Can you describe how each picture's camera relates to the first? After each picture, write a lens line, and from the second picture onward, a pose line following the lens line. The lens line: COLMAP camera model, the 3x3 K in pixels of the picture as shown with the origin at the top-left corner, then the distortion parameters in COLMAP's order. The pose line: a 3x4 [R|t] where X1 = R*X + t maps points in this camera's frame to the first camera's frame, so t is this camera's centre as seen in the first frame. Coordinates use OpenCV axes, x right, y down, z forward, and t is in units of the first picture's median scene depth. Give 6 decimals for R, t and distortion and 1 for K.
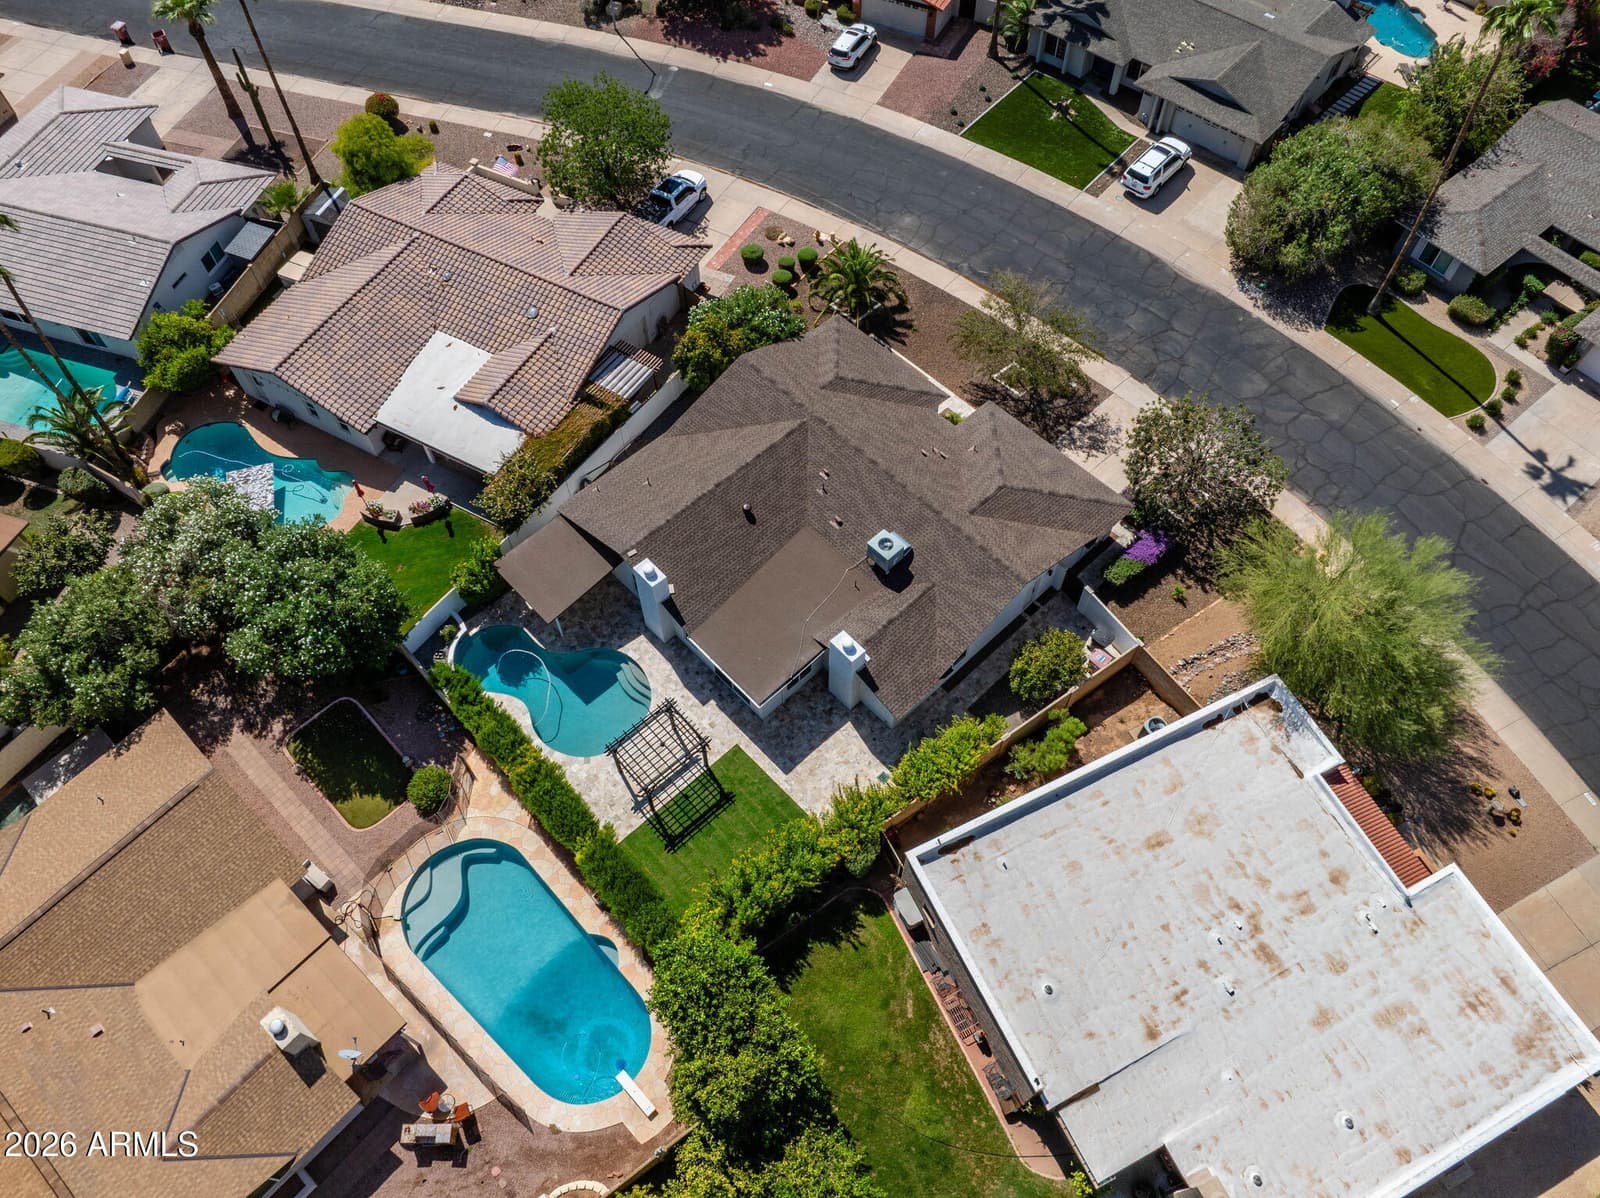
lens RADIAL K [[1110.8, 0, 809.1], [0, 1110.8, 597.8], [0, 0, 1]] dist [-0.030151, 0.003690]
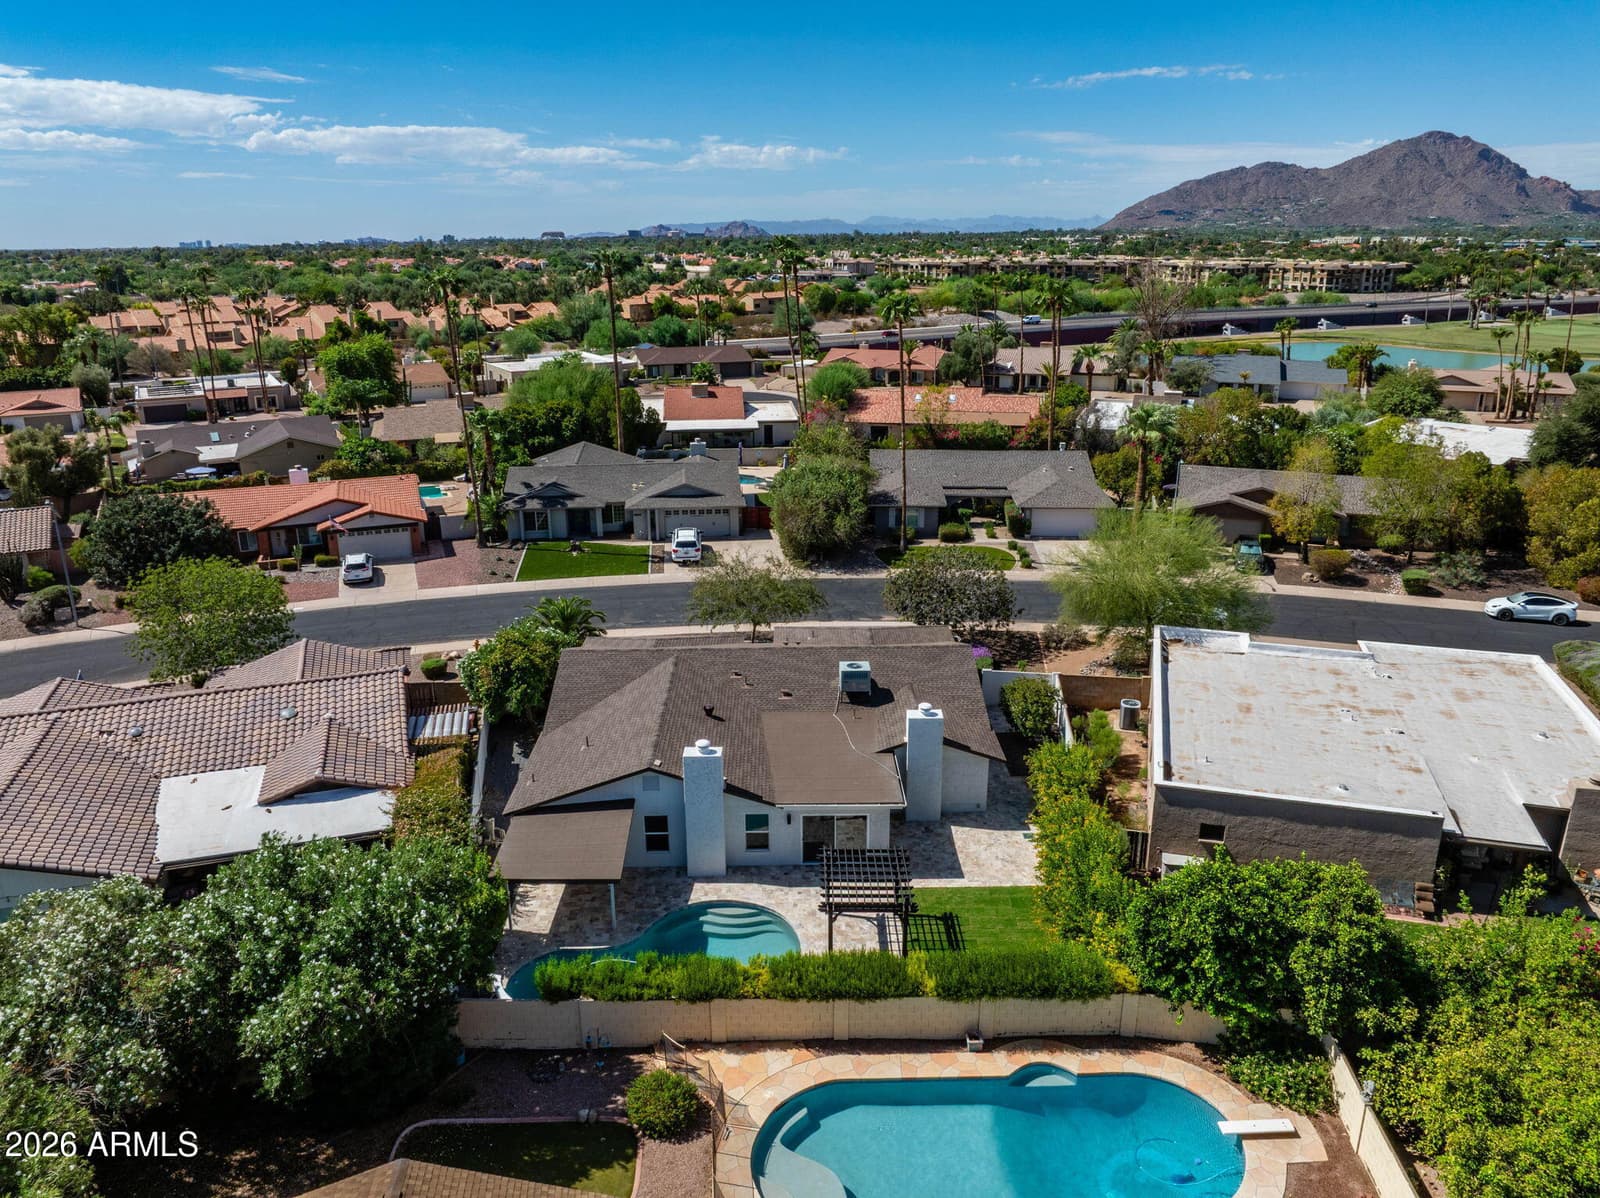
lens RADIAL K [[1126.0, 0, 805.8], [0, 1126.0, 594.2], [0, 0, 1]] dist [-0.052200, 0.024113]
pose [[0.673006, -0.225688, 0.704364, -0.586412], [0.629959, 0.673922, -0.385980, 0.240951], [-0.387576, 0.703487, 0.595728, 0.355793]]
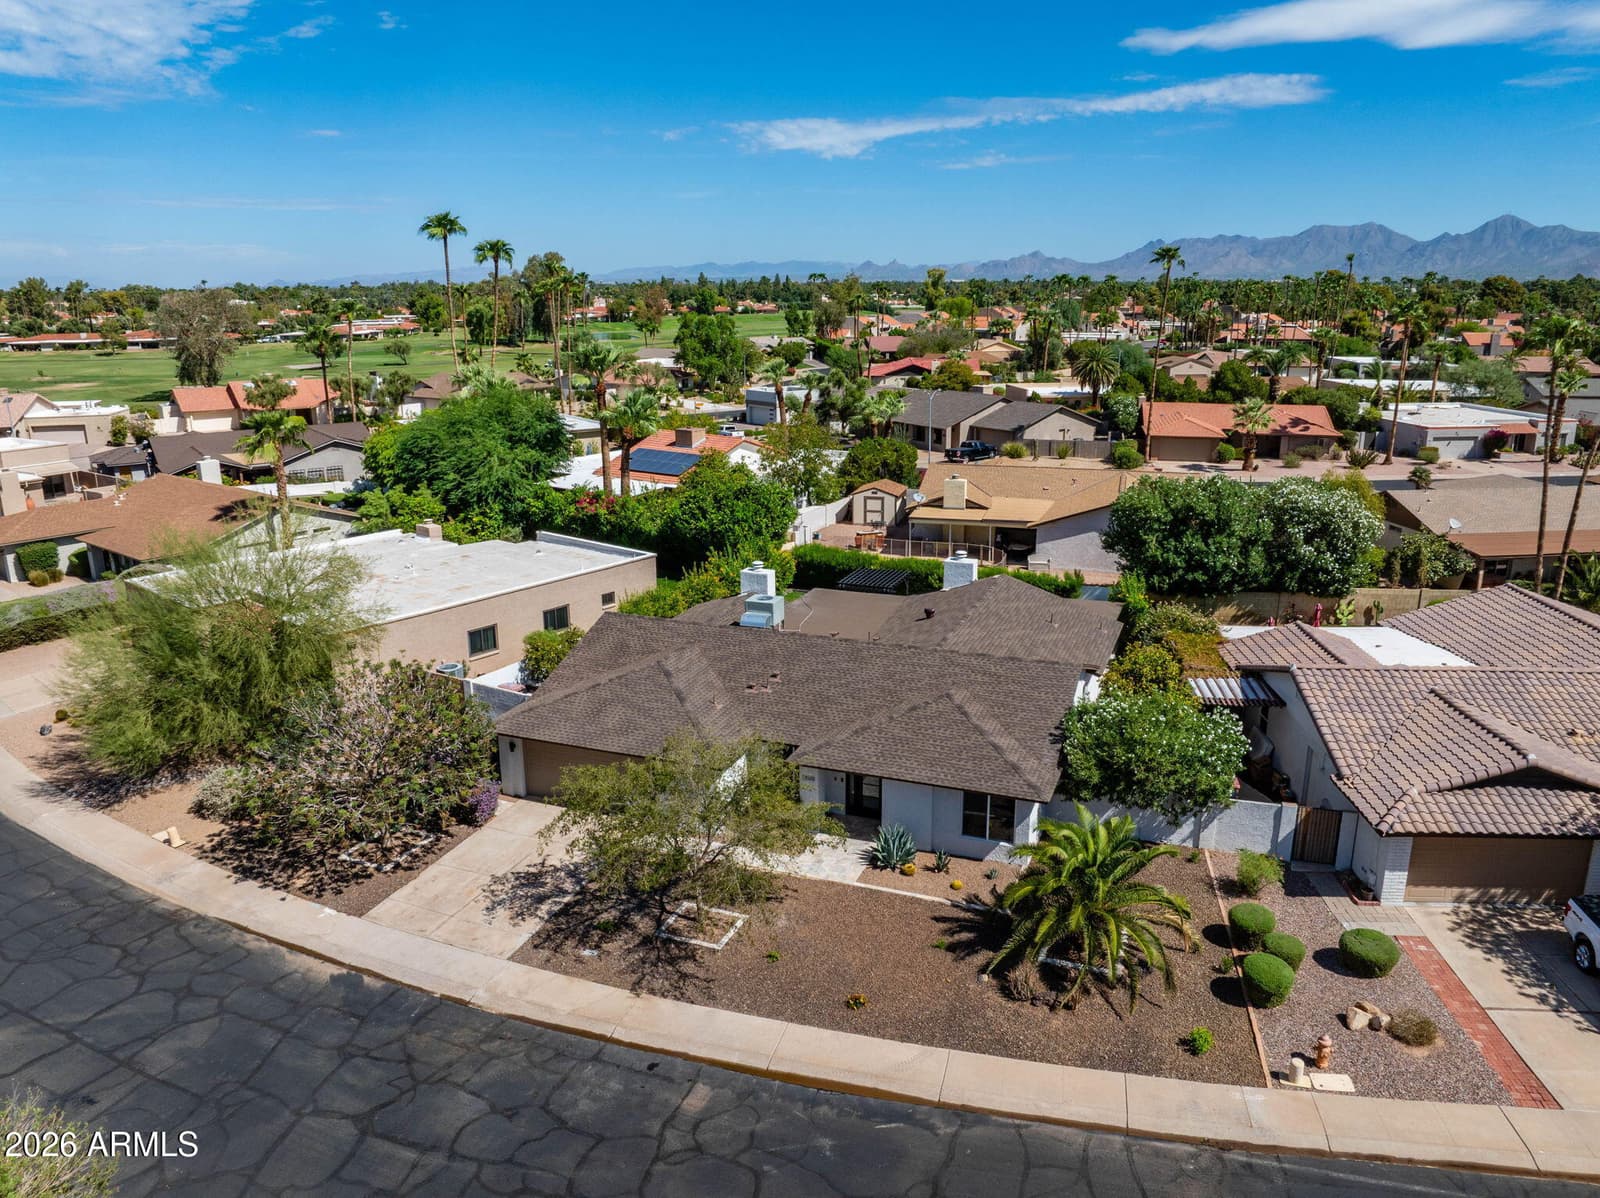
lens RADIAL K [[1128.1, 0, 805.2], [0, 1128.1, 590.6], [0, 0, 1]] dist [-0.055673, 0.028795]
pose [[-0.908717, 0.116002, -0.400971, 0.376890], [-0.350140, 0.311111, 0.883523, -0.810151], [0.227236, 0.943268, -0.242095, 1.128171]]
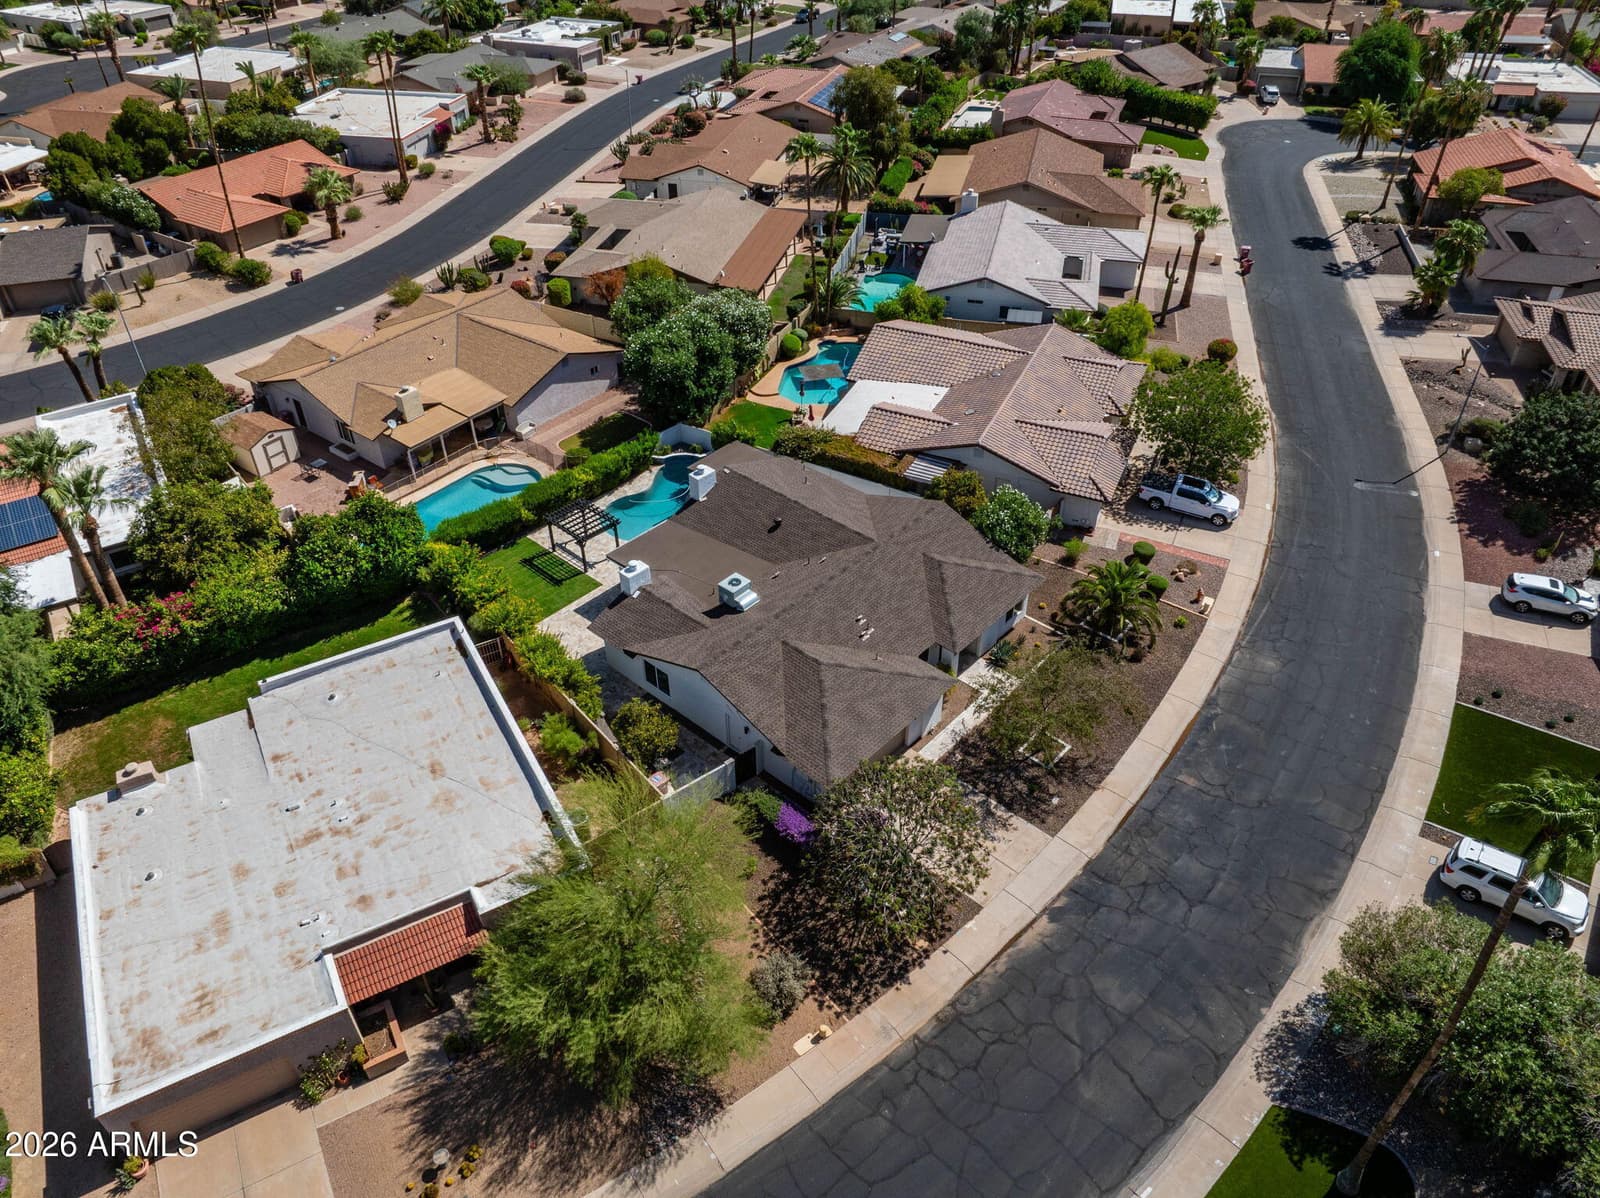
lens RADIAL K [[1124.2, 0, 806.6], [0, 1124.2, 592.6], [0, 0, 1]] dist [-0.037724, -0.000580]
pose [[0.076713, 0.609863, -0.788785, 0.900689], [-0.845282, 0.459347, 0.272945, -0.382315], [0.528785, 0.645807, 0.550744, 0.385535]]
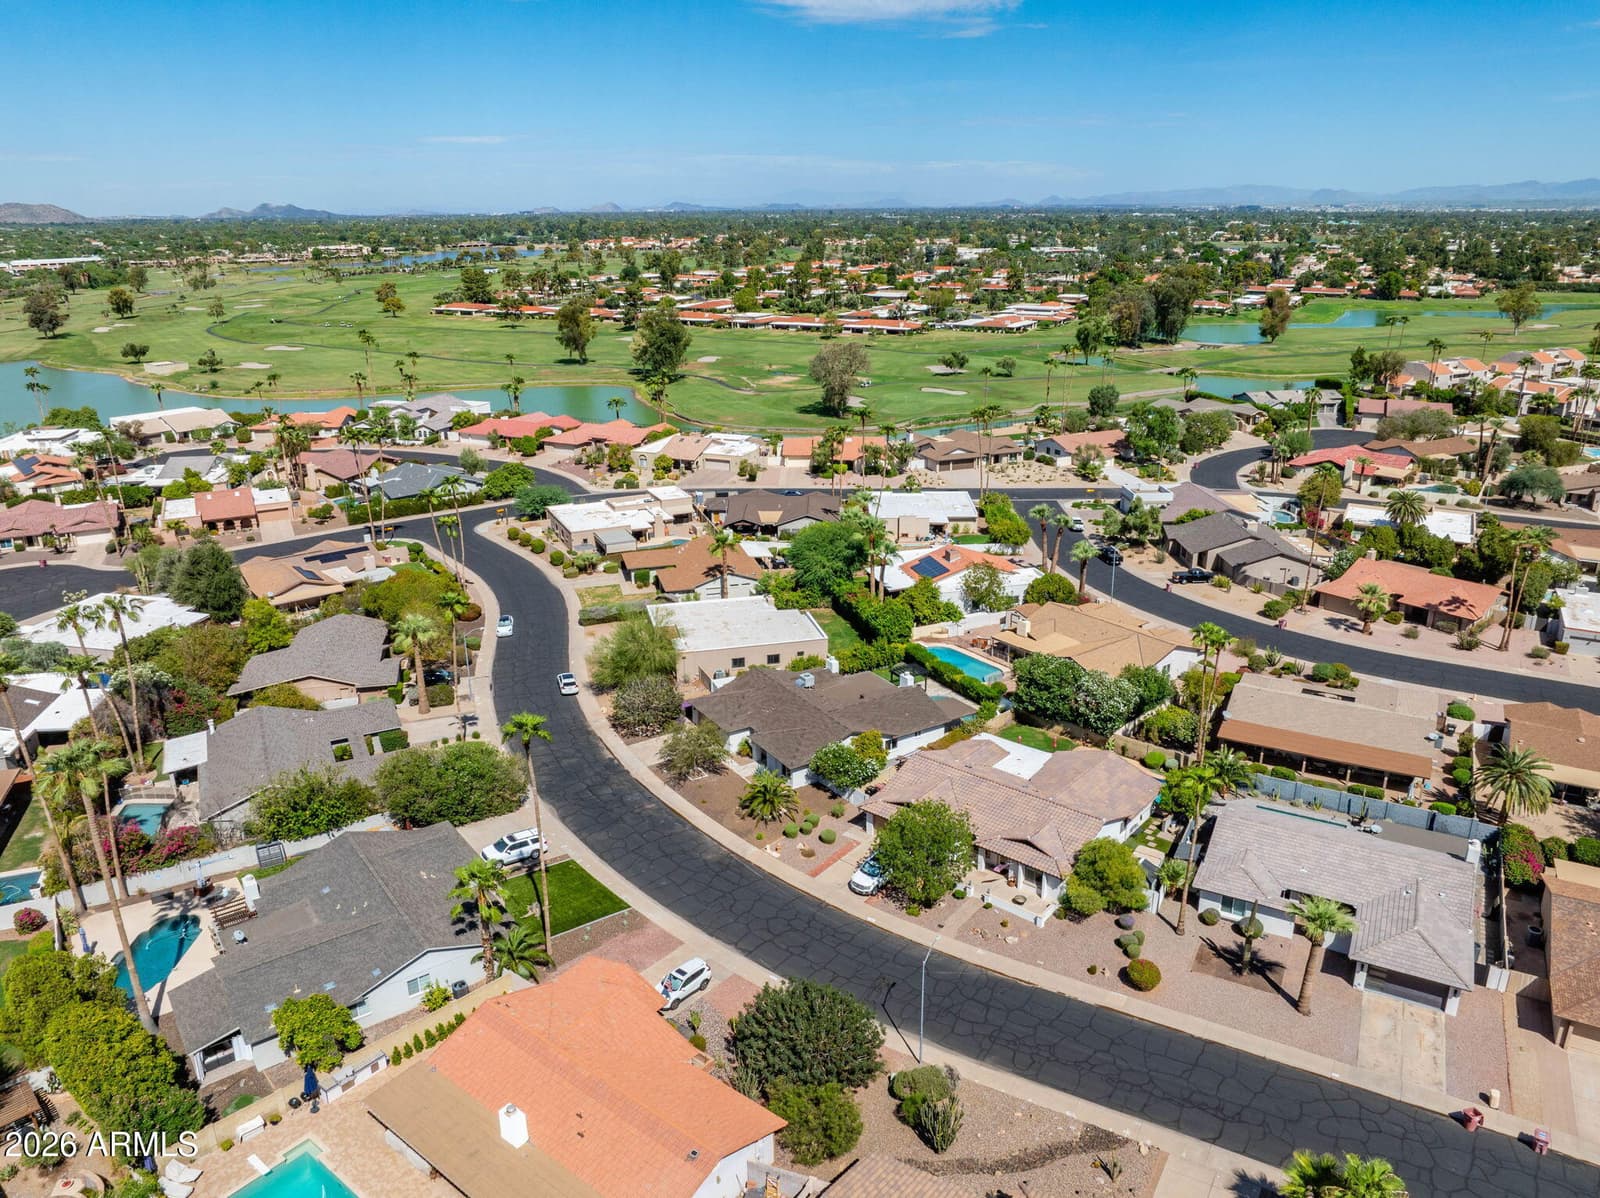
lens RADIAL K [[1124.2, 0, 805.3], [0, 1124.2, 596.5], [0, 0, 1]] dist [-0.039779, 0.001404]
pose [[-0.979075, -0.058511, 0.194907, -0.351940], [0.177101, 0.226773, 0.957710, -2.185627], [-0.100236, 0.972189, -0.211665, 1.235038]]
